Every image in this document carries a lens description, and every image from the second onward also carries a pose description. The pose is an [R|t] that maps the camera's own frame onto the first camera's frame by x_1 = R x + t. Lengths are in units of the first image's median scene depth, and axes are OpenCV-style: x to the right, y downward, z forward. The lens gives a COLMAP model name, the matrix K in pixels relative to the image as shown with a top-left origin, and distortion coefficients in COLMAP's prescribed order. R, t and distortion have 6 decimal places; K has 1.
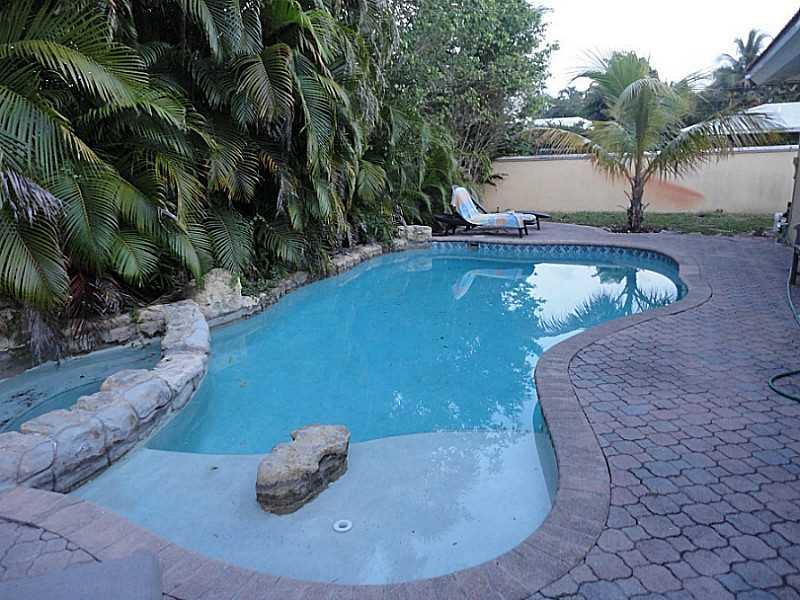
lens RADIAL K [[580.7, 0, 399.8], [0, 580.7, 299.9], [0, 0, 1]] dist [0.001109, 0.000845]
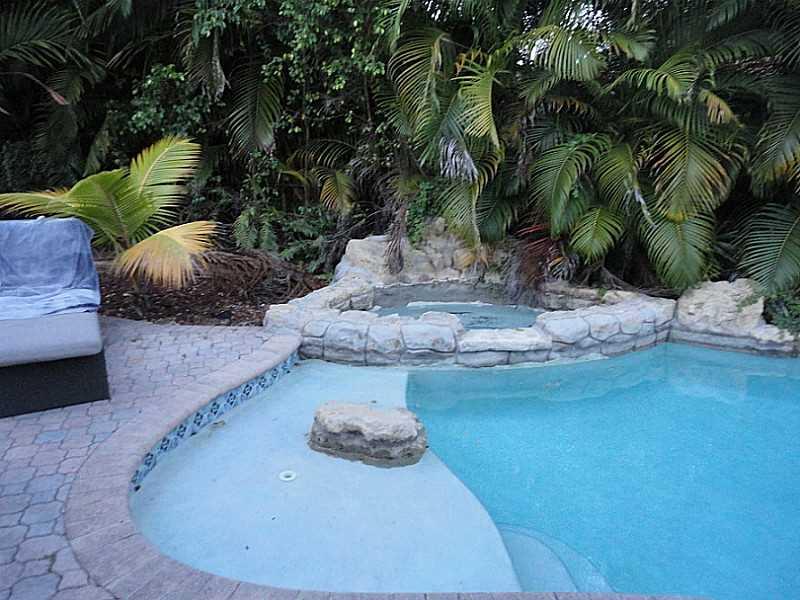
lens RADIAL K [[580.7, 0, 399.8], [0, 580.7, 300.1], [0, 0, 1]] dist [0.001109, 0.000845]
pose [[0.136124, 0.291208, -0.946926, 0.388622], [-0.256416, 0.933608, 0.250252, -0.108826], [0.956933, 0.208742, 0.201757, 0.414629]]
